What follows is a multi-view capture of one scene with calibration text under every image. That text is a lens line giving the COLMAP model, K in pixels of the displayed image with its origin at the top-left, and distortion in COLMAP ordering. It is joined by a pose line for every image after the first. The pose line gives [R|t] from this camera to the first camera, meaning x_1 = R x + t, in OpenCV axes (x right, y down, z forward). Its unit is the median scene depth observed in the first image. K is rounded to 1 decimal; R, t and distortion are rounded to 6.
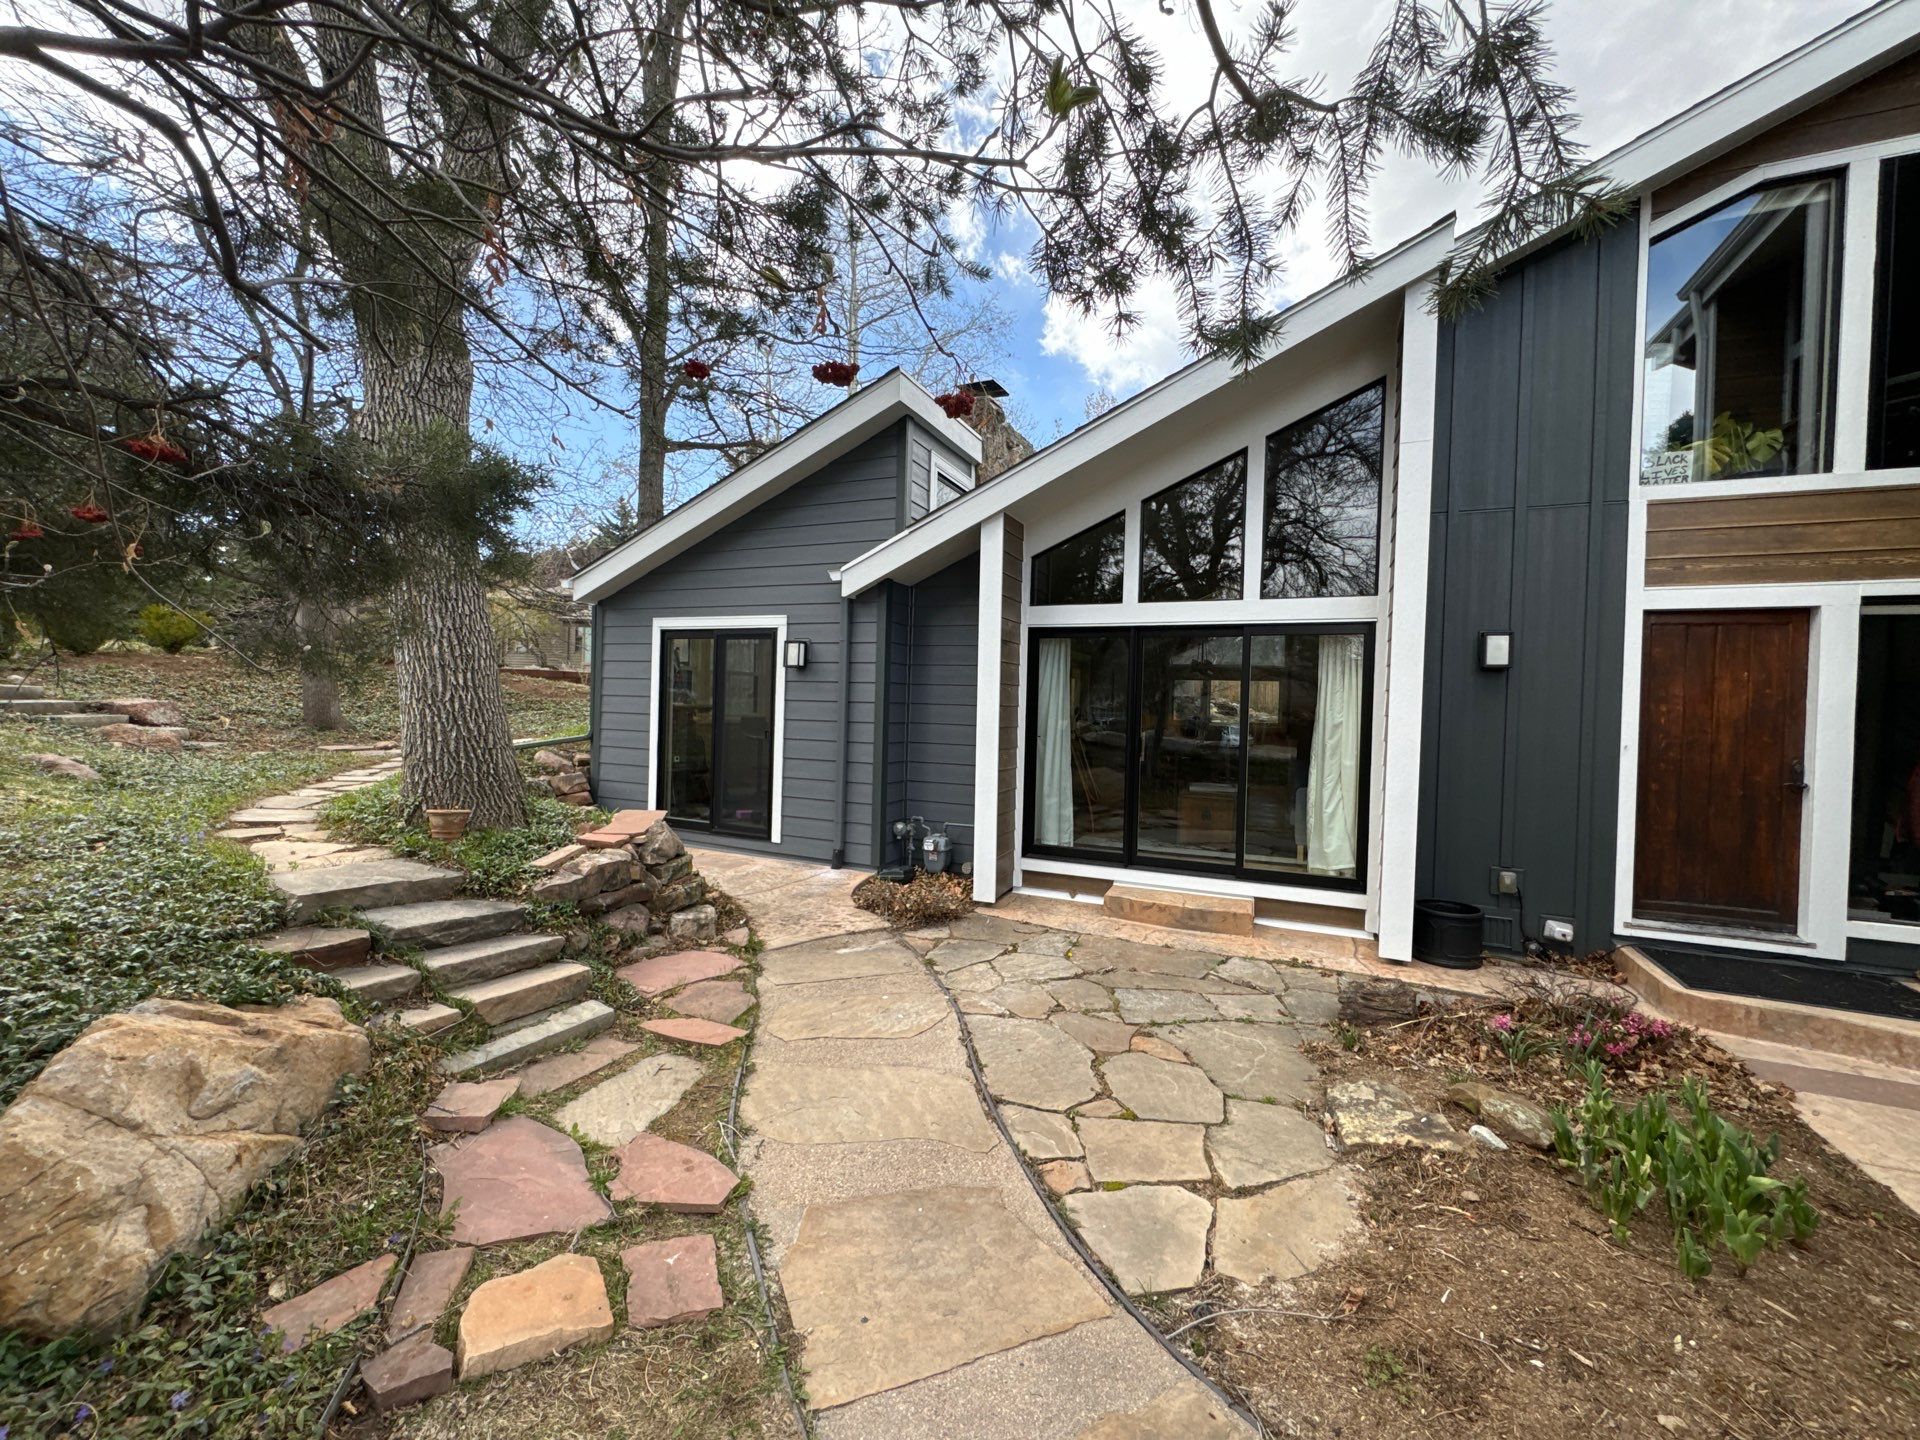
lens RADIAL K [[767.1, 0, 961.1], [0, 767.1, 719.6], [0, 0, 1]] dist [-0.002776, 0.000575]
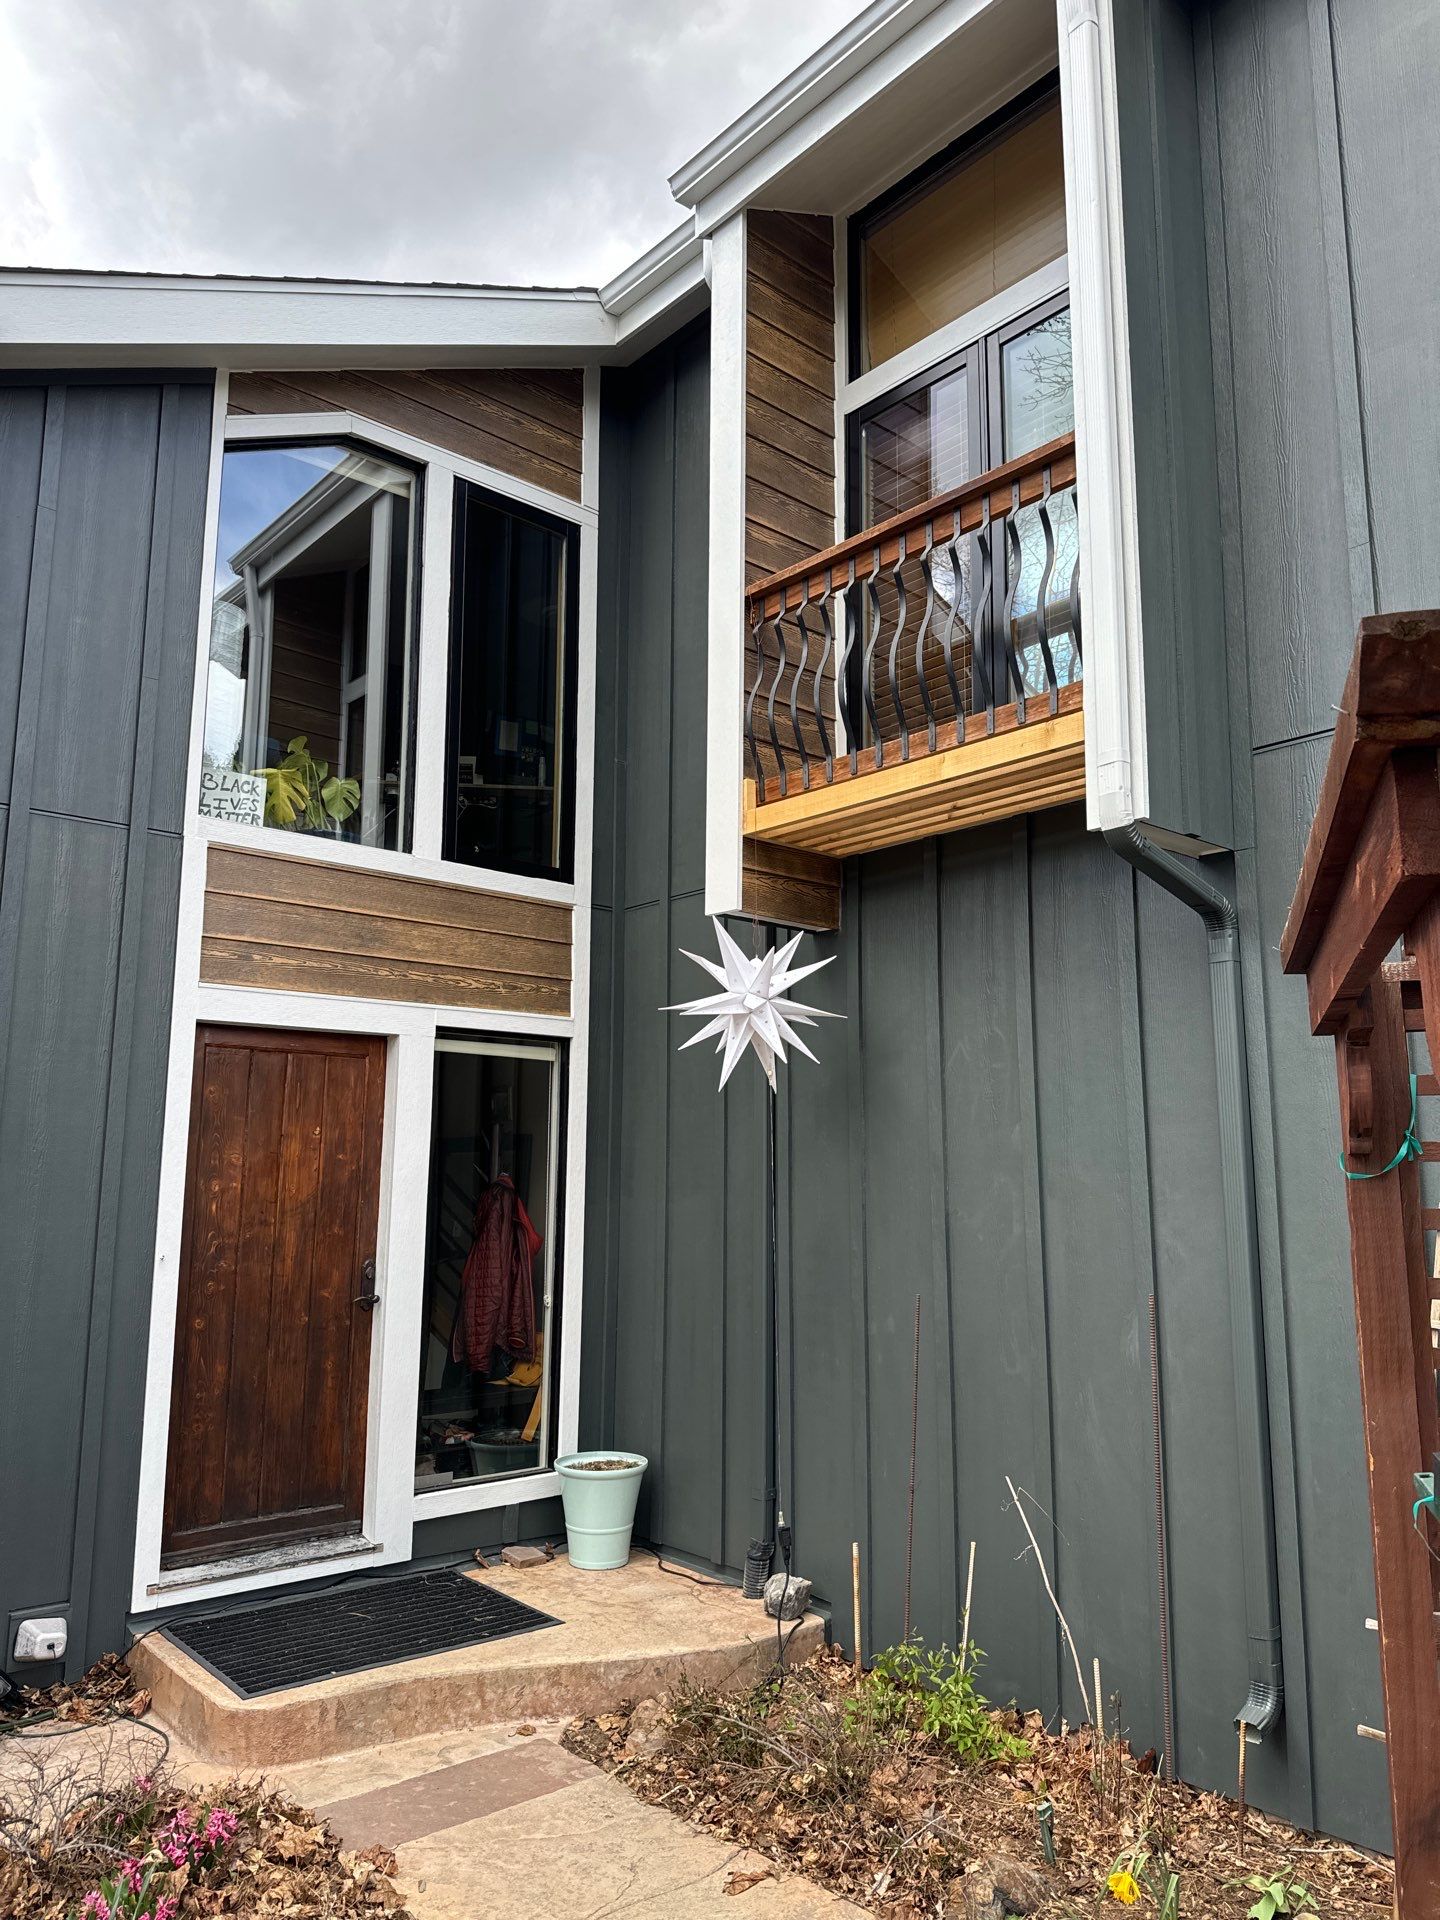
lens RADIAL K [[1350.3, 0, 716.1], [0, 1350.3, 961.6], [0, 0, 1]] dist [0.030773, -0.034852]
pose [[0.425830, 0.121046, 0.896670, 0.112010], [0.019498, 0.989553, -0.142844, -0.029350], [-0.904593, 0.078310, 0.419022, 0.186824]]
